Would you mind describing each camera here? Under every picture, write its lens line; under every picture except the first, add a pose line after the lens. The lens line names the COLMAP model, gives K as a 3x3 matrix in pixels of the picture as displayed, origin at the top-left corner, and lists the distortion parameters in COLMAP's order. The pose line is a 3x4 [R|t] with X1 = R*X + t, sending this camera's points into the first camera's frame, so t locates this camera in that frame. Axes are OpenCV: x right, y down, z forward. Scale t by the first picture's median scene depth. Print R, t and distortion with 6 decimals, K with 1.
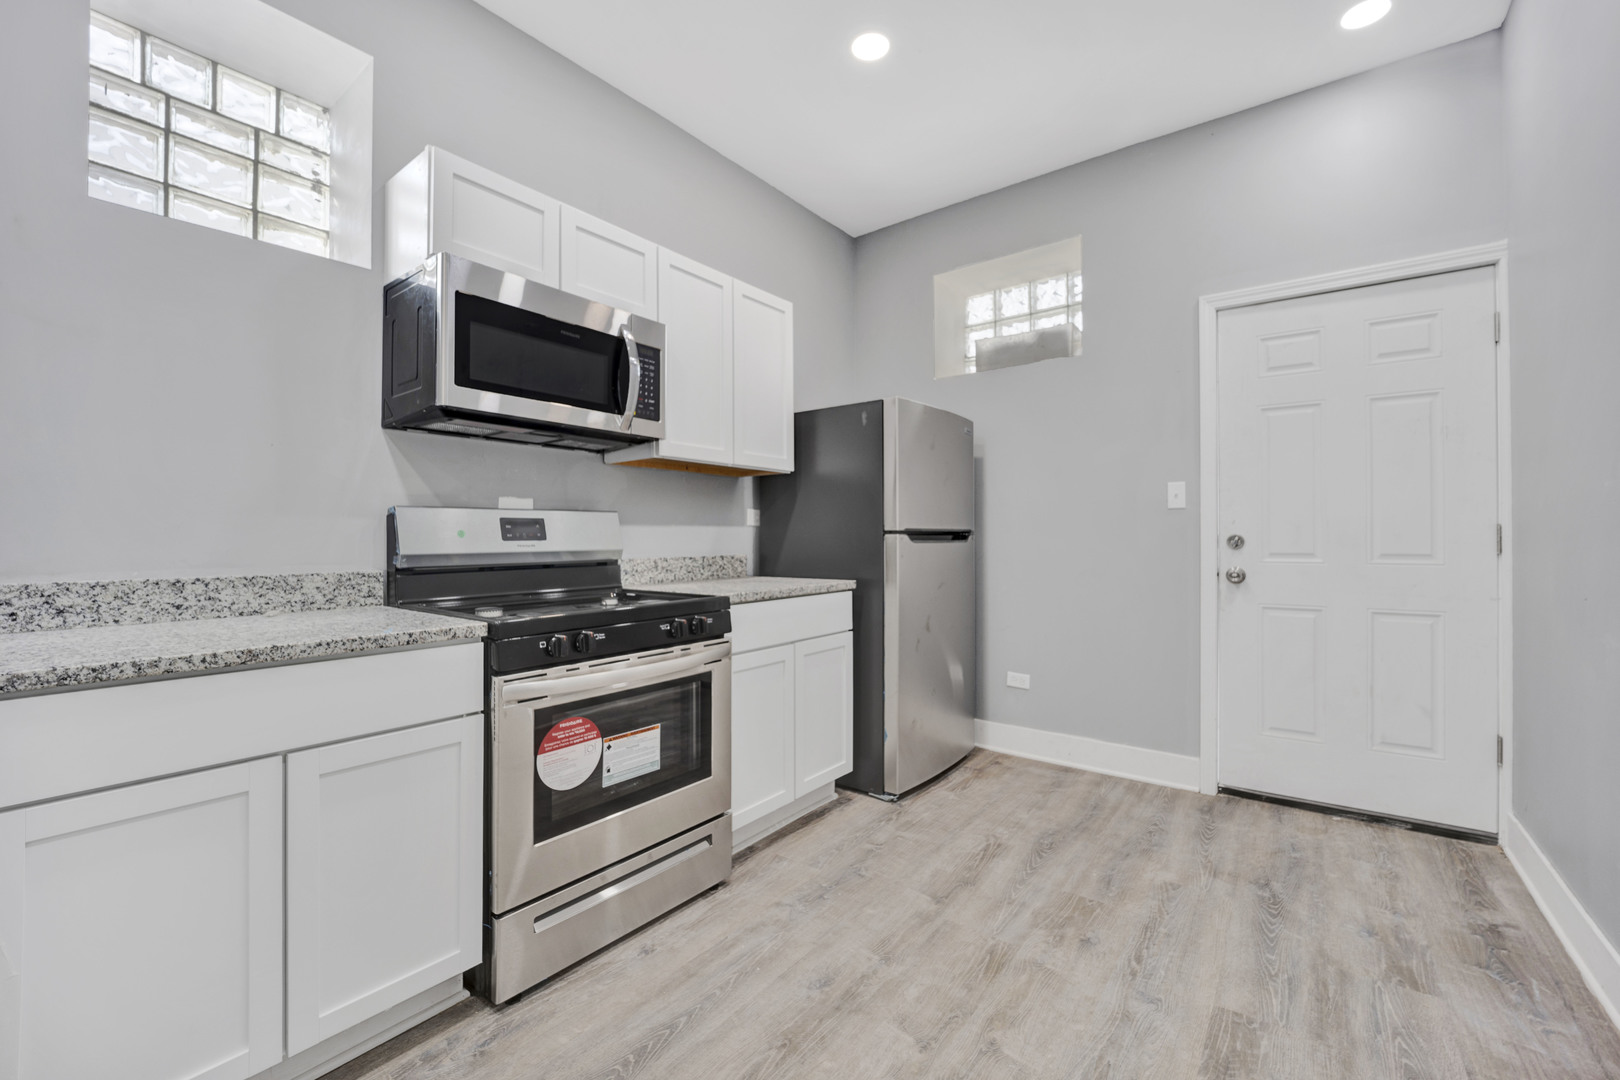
lens RADIAL K [[668.7, 0, 799.0], [0, 668.7, 529.4], [0, 0, 1]] dist [-0.012496, -0.000859]
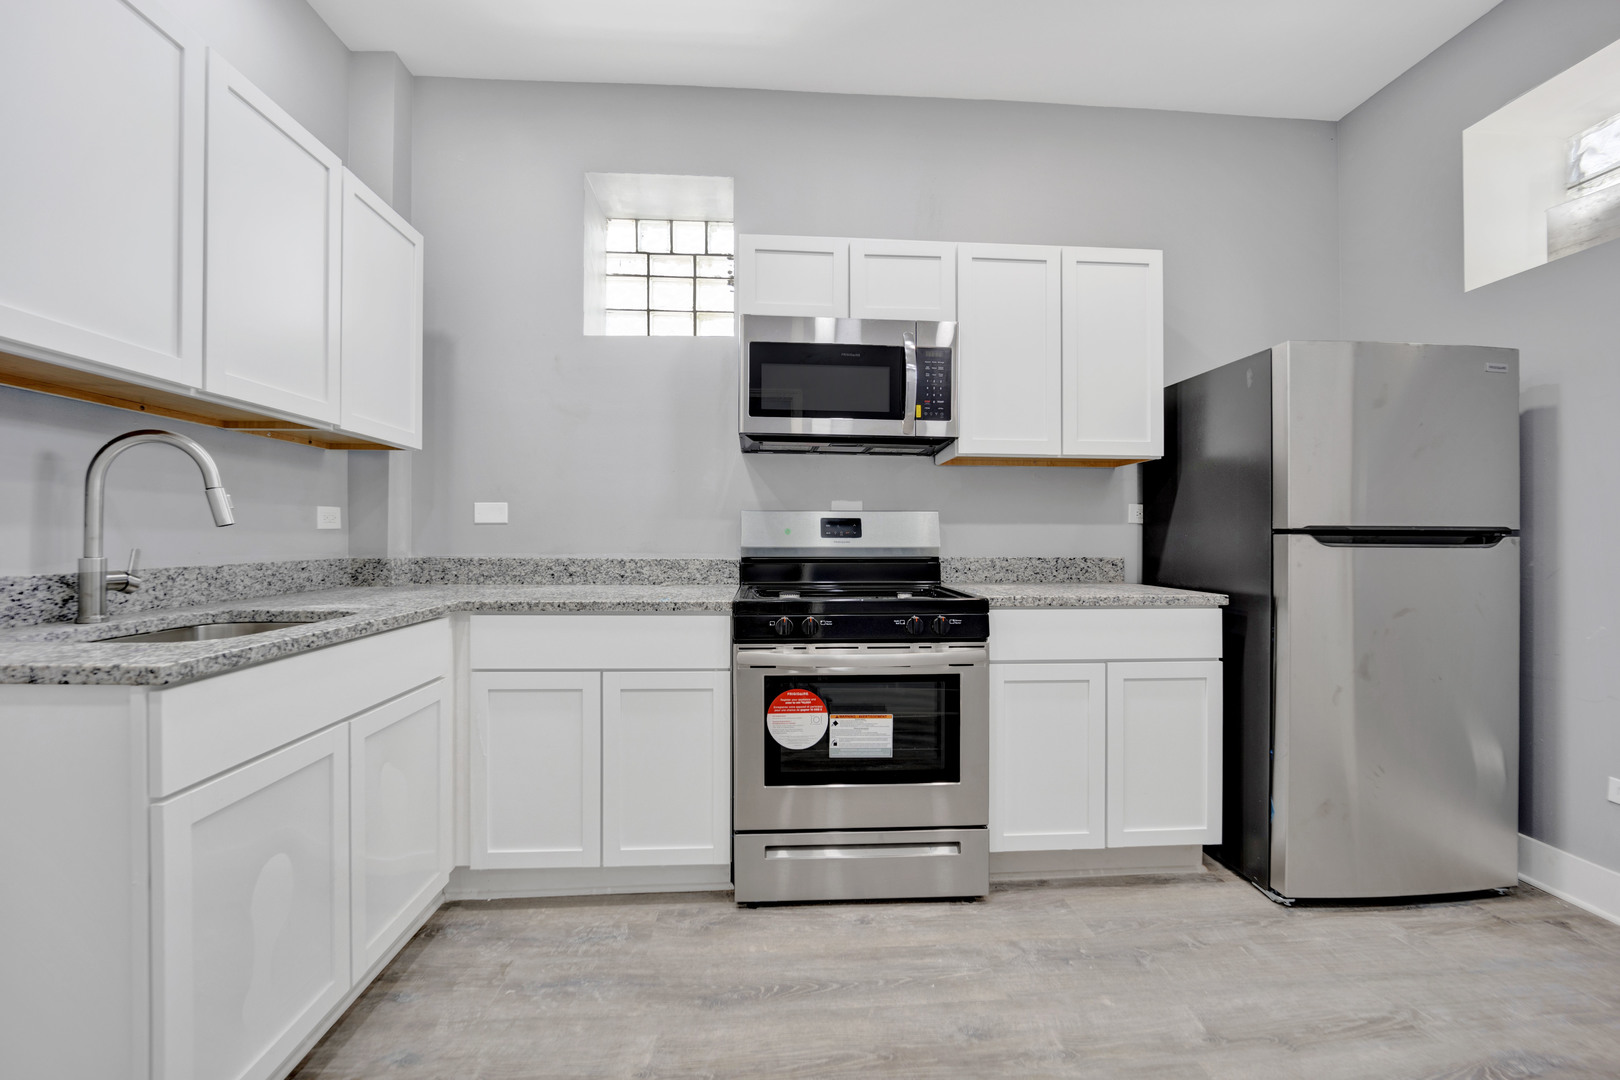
lens RADIAL K [[668.7, 0, 799.0], [0, 668.7, 529.4], [0, 0, 1]] dist [-0.012496, -0.000859]
pose [[0.666365, -0.000112, -0.745626, 0.435188], [0.001190, 0.999999, 0.000913, 0.001454], [0.745625, -0.001496, 0.666364, 0.181550]]
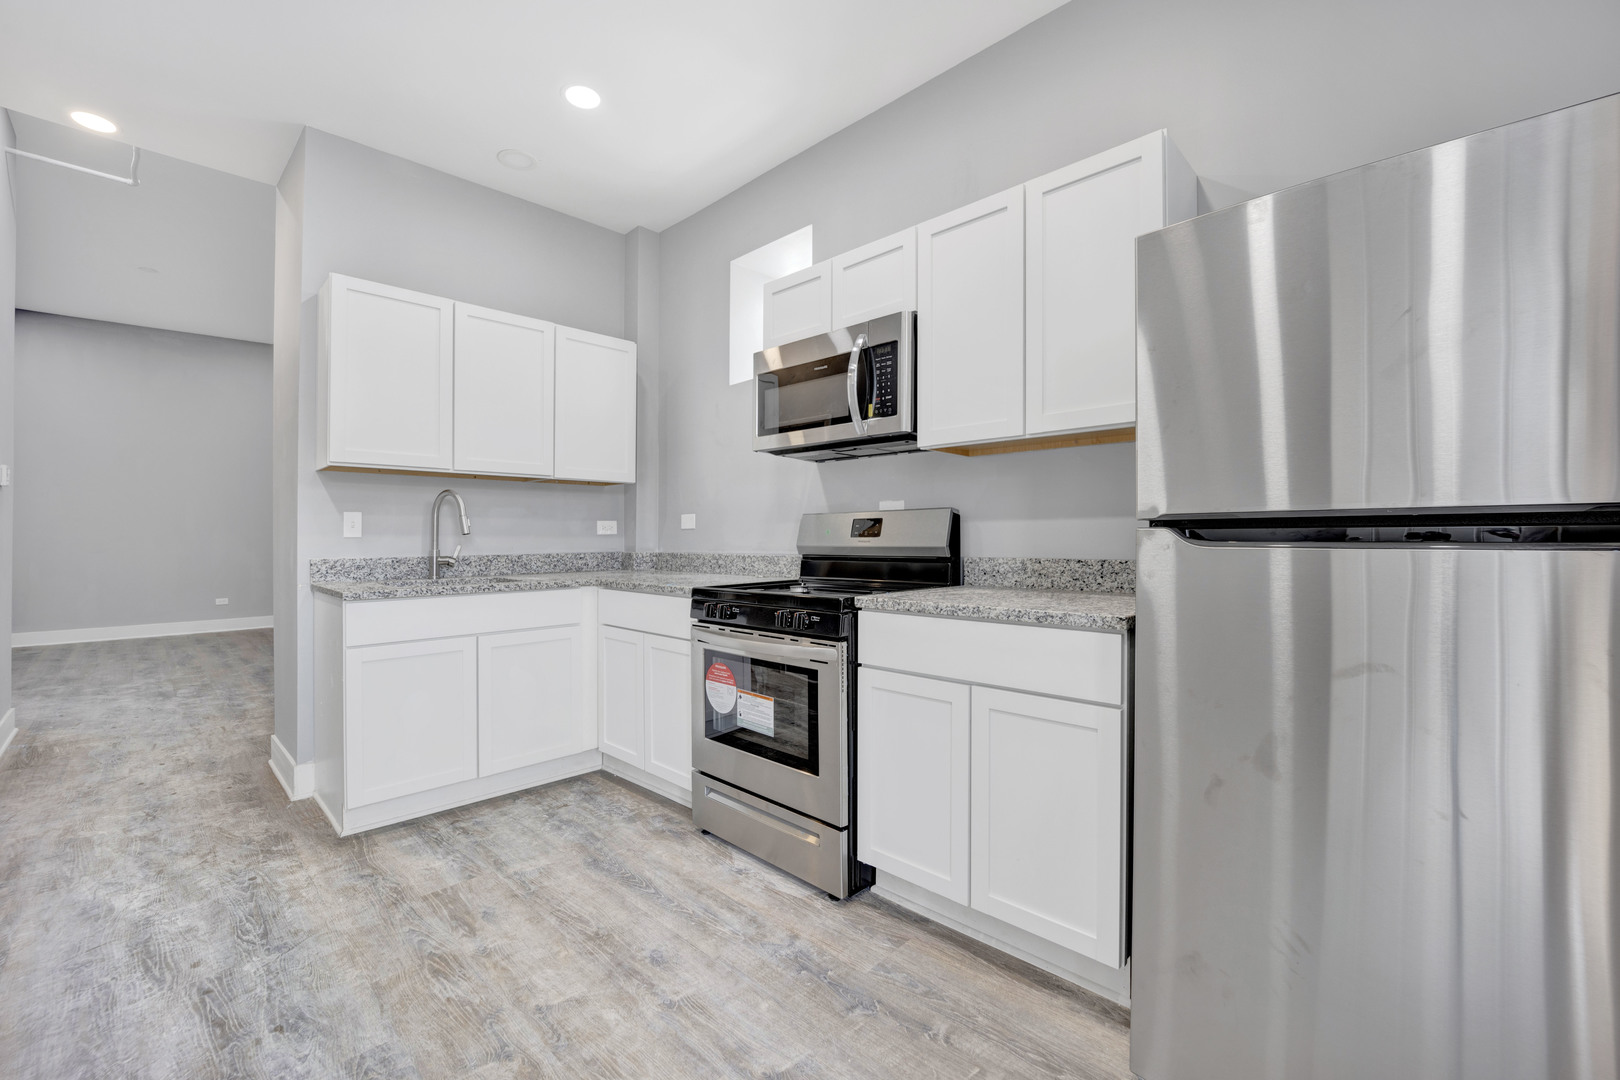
lens RADIAL K [[667.6, 0, 807.2], [0, 667.6, 519.7], [0, 0, 1]] dist [-0.019766, -0.001419]
pose [[-0.106317, -0.019409, -0.994143, 0.857488], [0.018030, 0.999607, -0.021444, 0.010051], [0.994169, -0.020204, -0.105926, 1.094927]]
